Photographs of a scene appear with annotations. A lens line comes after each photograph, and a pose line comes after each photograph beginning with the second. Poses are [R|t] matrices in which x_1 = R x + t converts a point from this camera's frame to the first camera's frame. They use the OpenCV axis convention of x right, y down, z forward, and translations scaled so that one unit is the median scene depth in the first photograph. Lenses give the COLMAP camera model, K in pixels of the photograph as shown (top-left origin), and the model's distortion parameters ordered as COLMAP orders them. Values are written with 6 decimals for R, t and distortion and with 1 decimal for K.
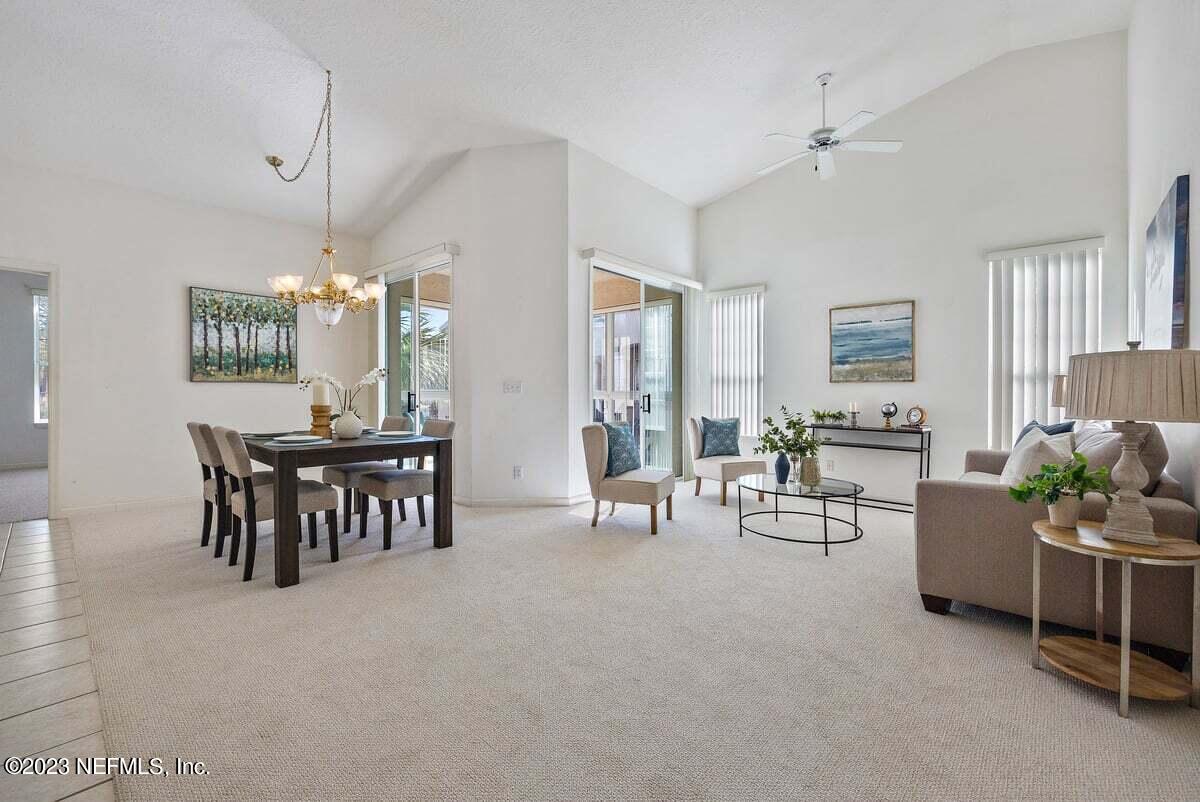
lens RADIAL K [[486.2, 0, 604.6], [0, 486.2, 390.1], [0, 0, 1]] dist [-0.000715, 0.000036]
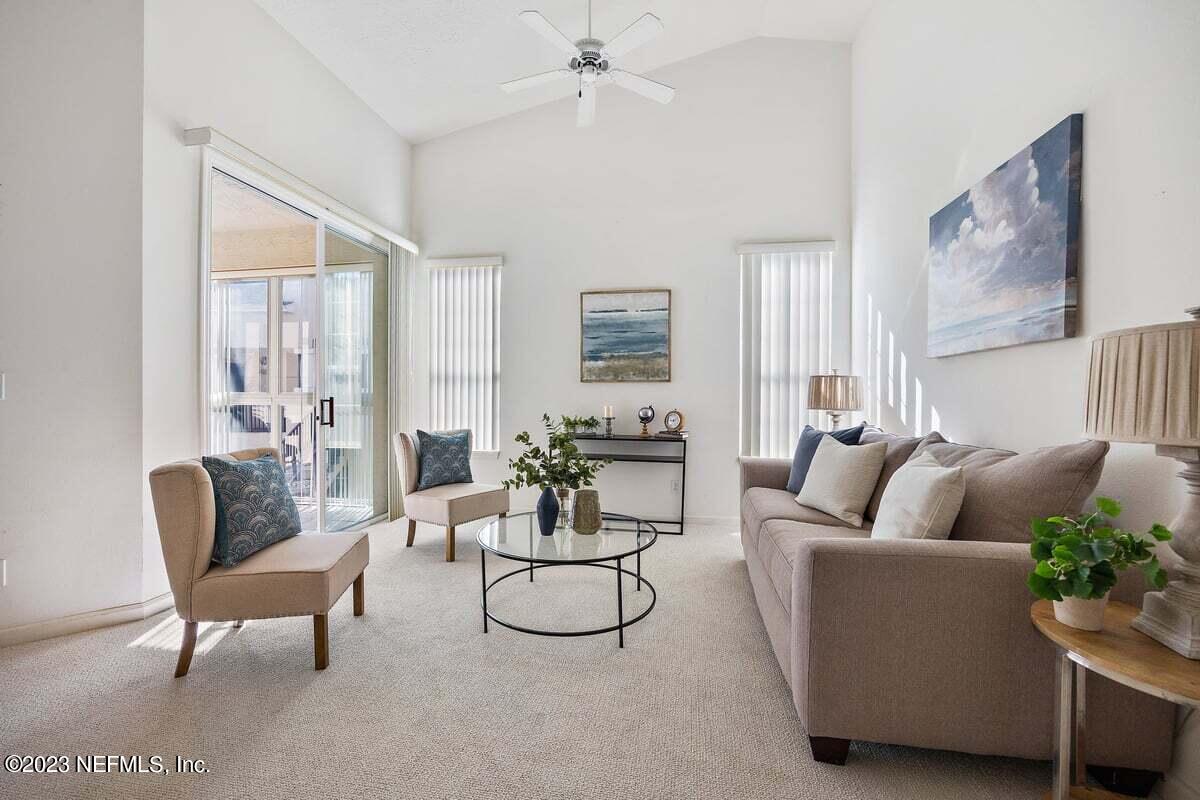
lens RADIAL K [[486.2, 0, 604.6], [0, 486.2, 389.1], [0, 0, 1]] dist [-0.000715, 0.000036]
pose [[0.842774, 0.003493, 0.538256, 0.057627], [-0.000765, 0.999986, -0.005290, 0.000601], [-0.538266, 0.004047, 0.842765, 0.302165]]
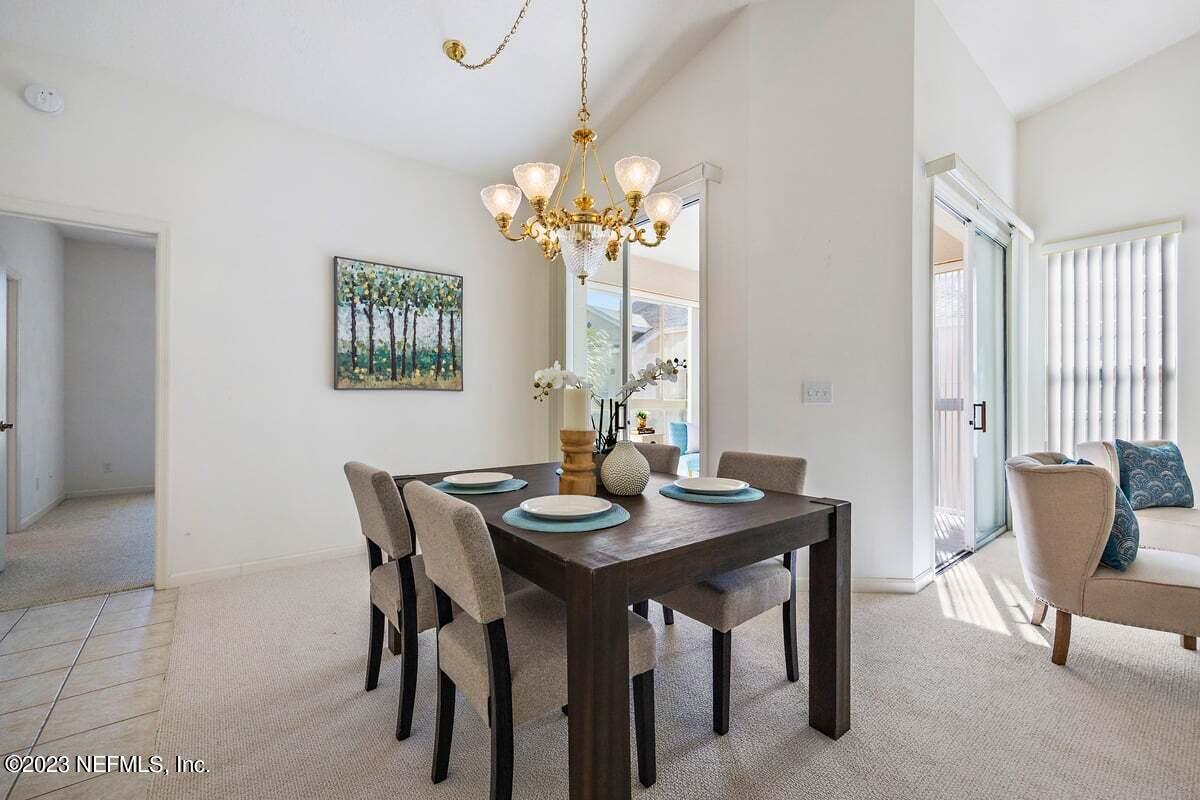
lens RADIAL K [[505.0, 0, 628.2], [0, 505.0, 386.4], [0, 0, 1]] dist [-0.001537, 0.000032]
pose [[0.987943, -0.012513, -0.154309, -0.304539], [0.009215, 0.999714, -0.022075, -0.001574], [0.154541, 0.020387, 0.987776, 0.326668]]
